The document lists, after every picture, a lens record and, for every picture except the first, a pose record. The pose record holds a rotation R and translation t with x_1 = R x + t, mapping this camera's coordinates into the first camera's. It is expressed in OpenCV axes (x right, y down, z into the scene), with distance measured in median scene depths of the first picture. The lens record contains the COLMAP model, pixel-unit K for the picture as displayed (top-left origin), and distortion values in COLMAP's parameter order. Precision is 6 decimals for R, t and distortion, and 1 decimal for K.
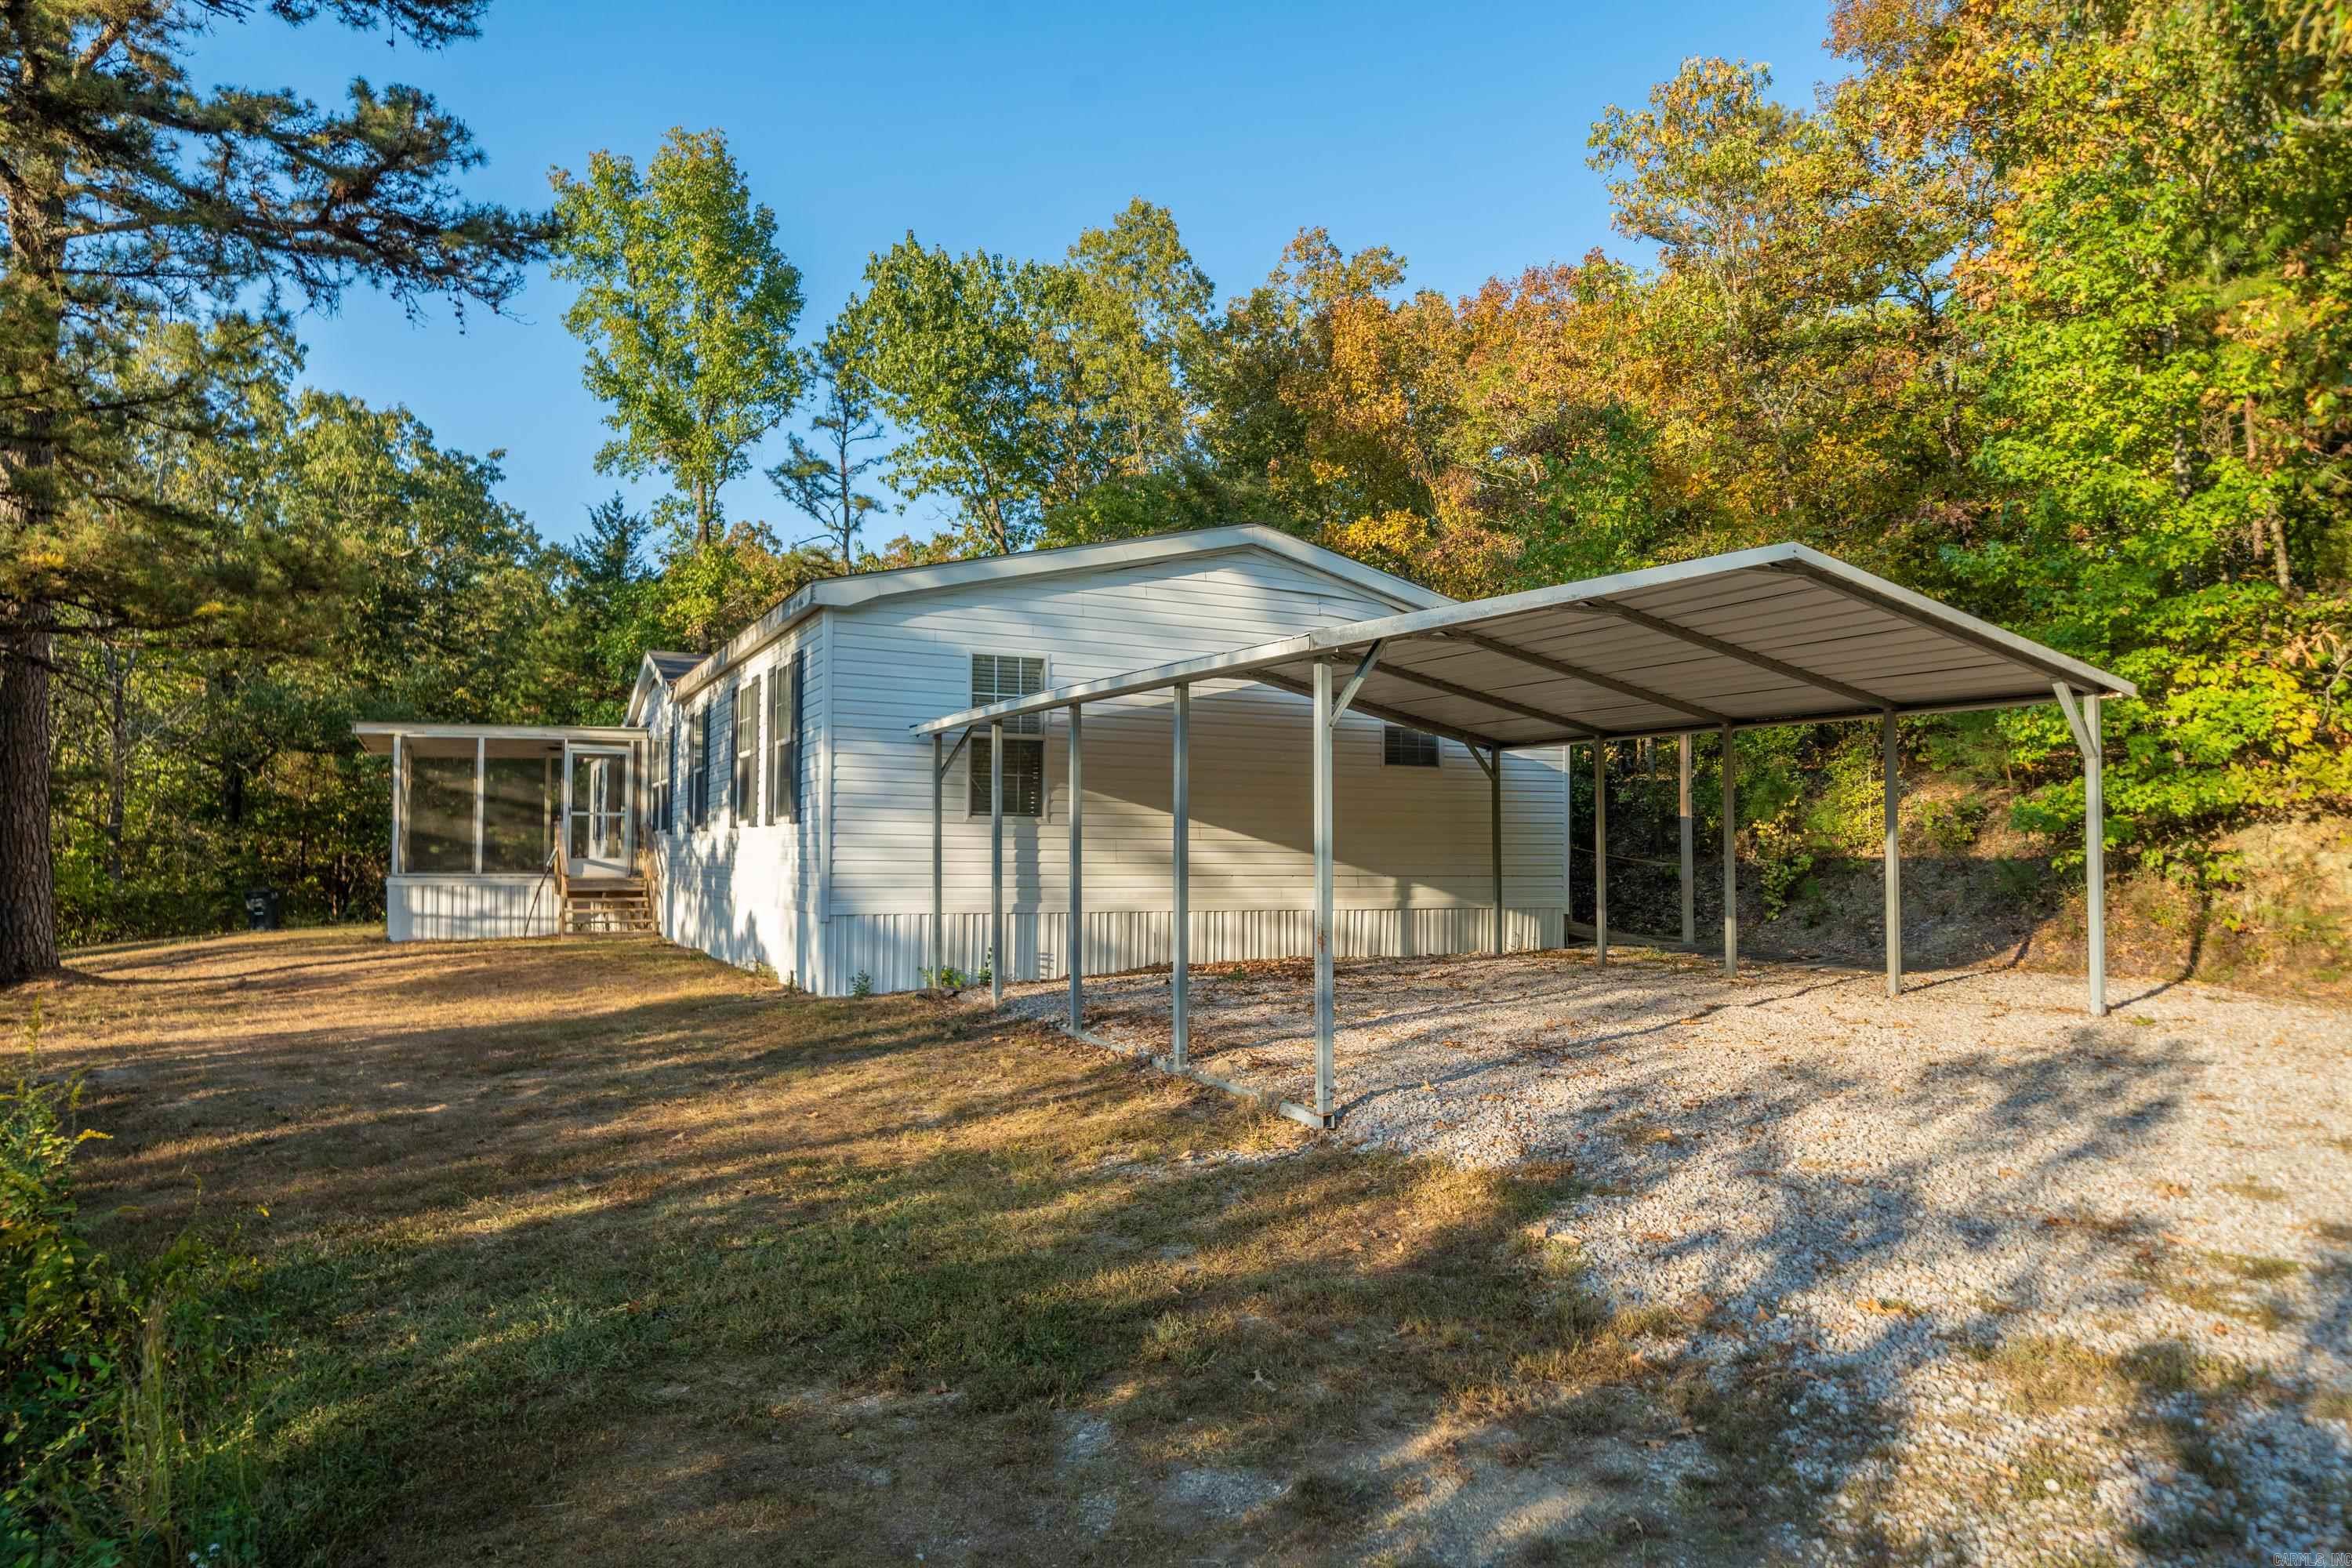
lens RADIAL K [[1271.2, 0, 1176.0], [0, 1271.2, 784.0], [0, 0, 1]] dist [0.001132, -0.000256]
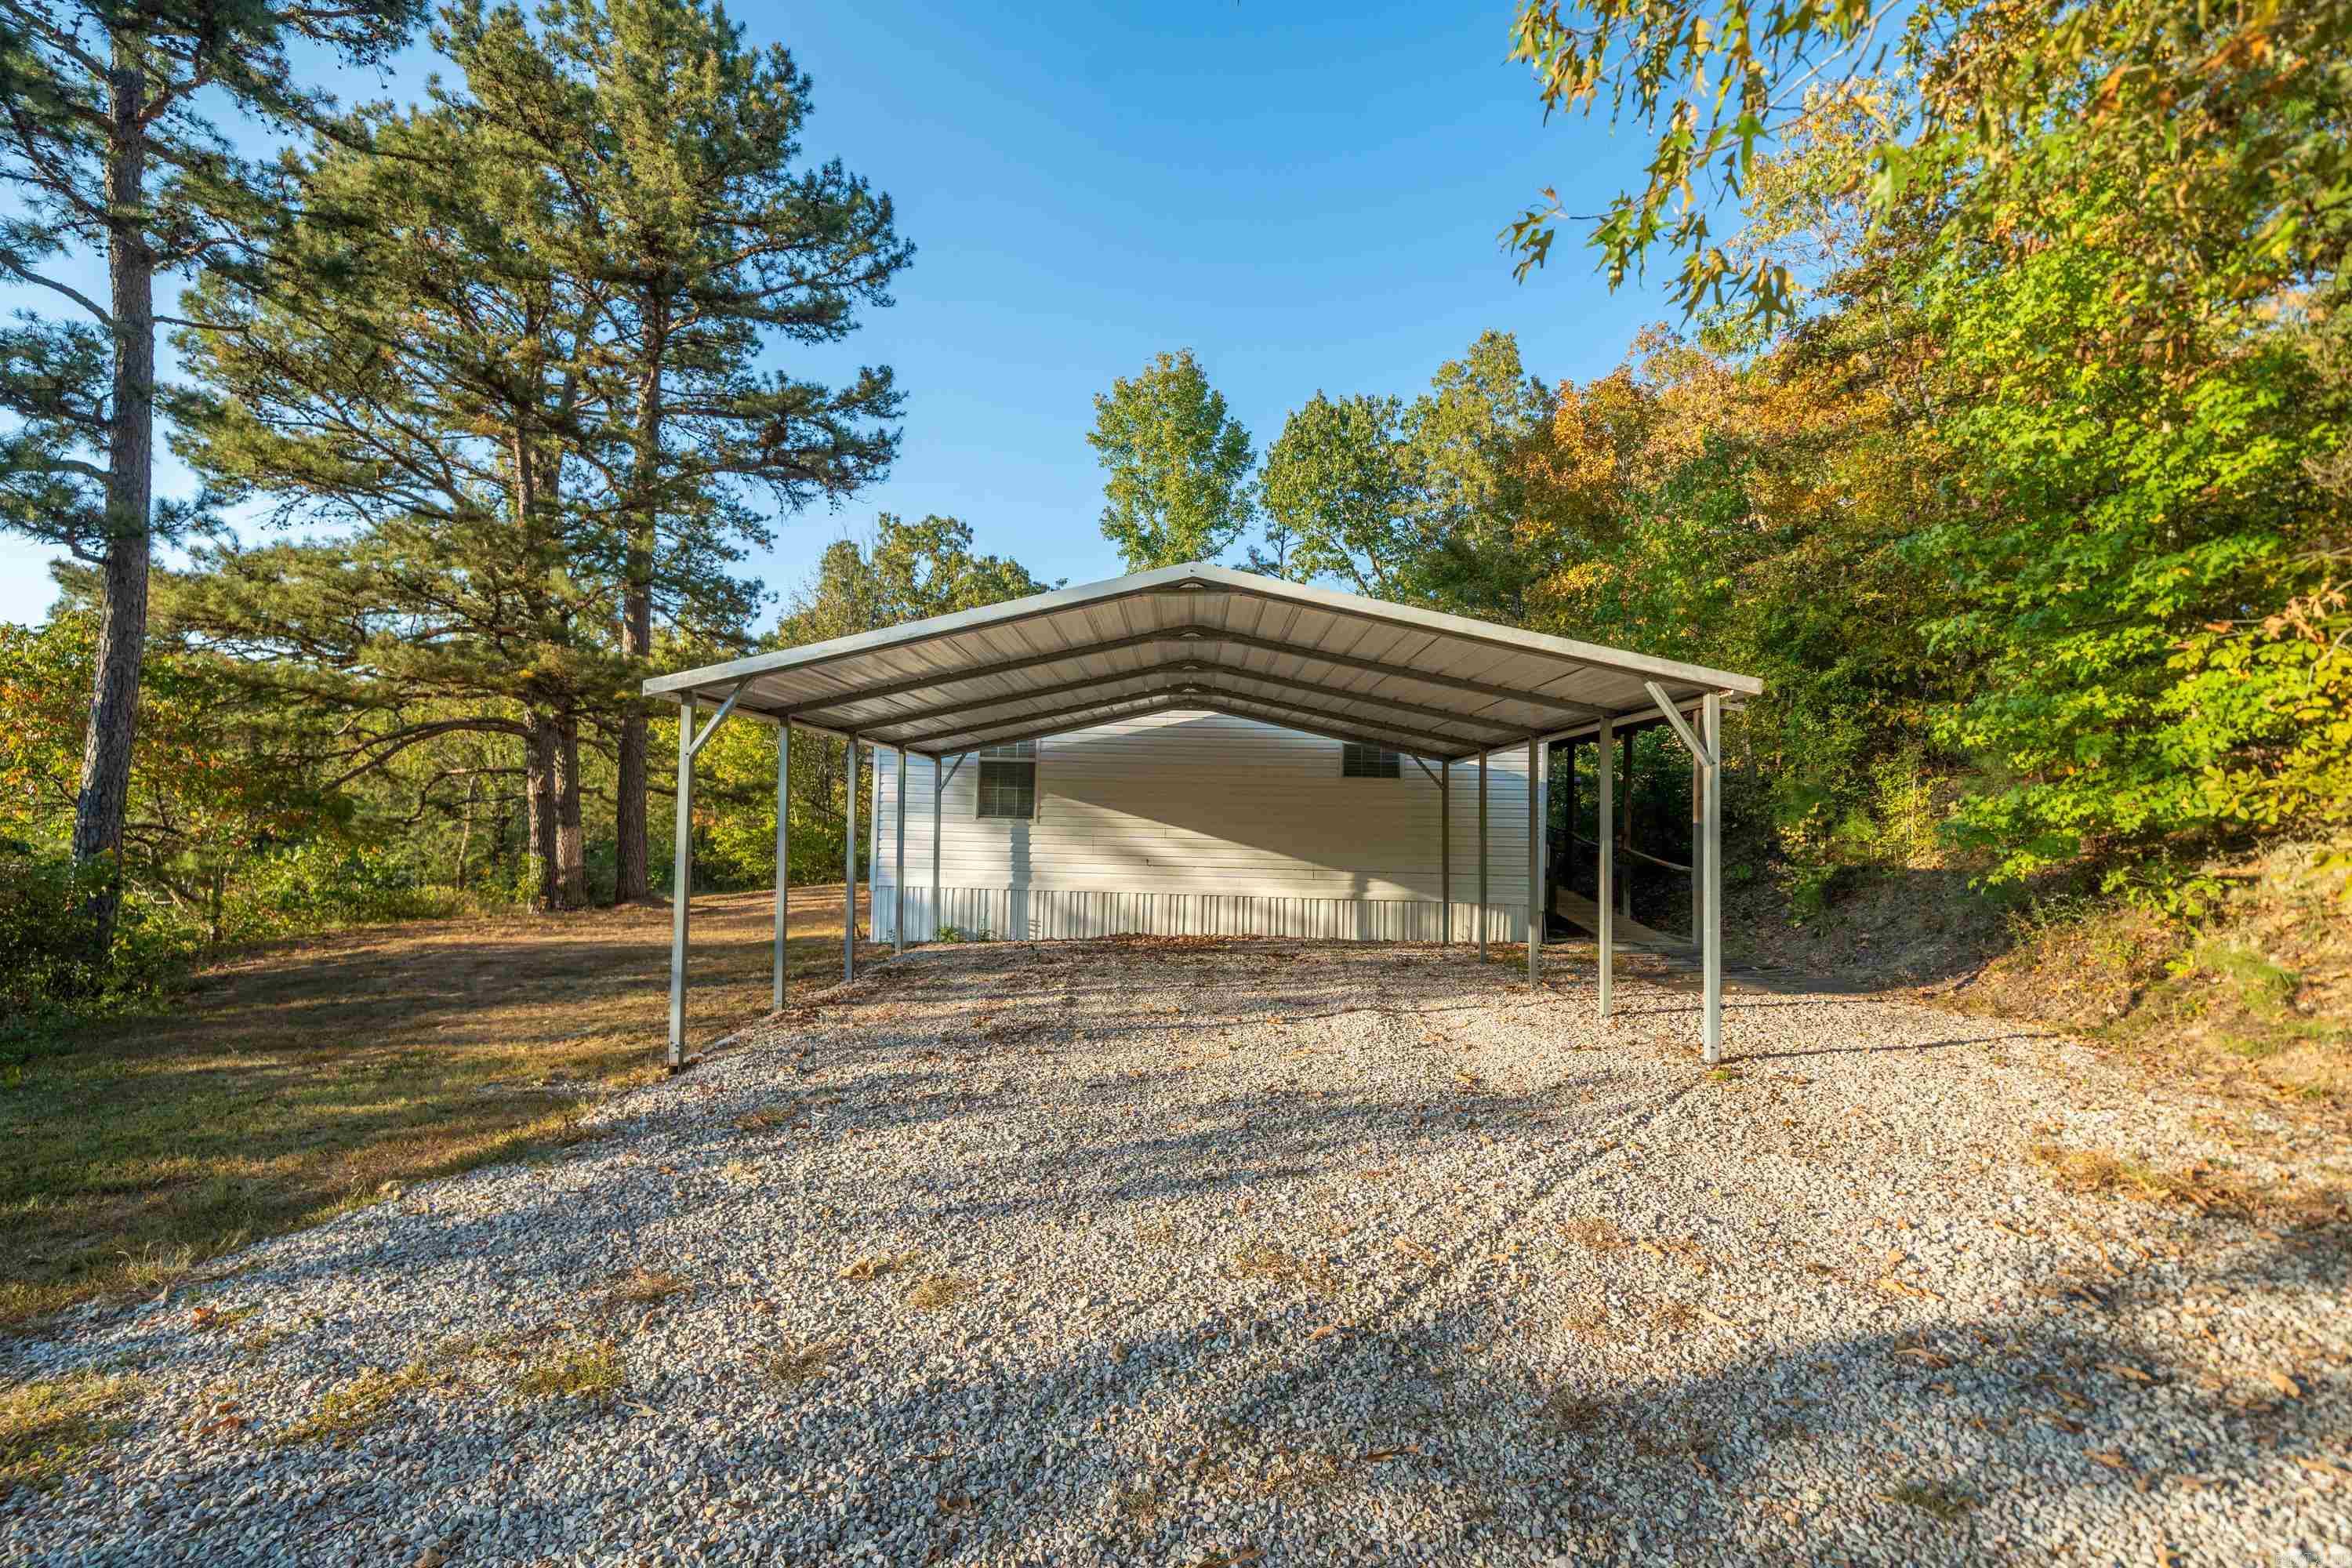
lens RADIAL K [[915.5, 0, 1175.0], [0, 915.5, 792.4], [0, 0, 1]] dist [-0.000861, 0.000301]
pose [[0.902299, -0.002801, -0.431103, 0.388251], [0.004191, 0.999989, 0.002275, -0.003410], [0.431091, -0.003860, 0.902300, 0.163105]]
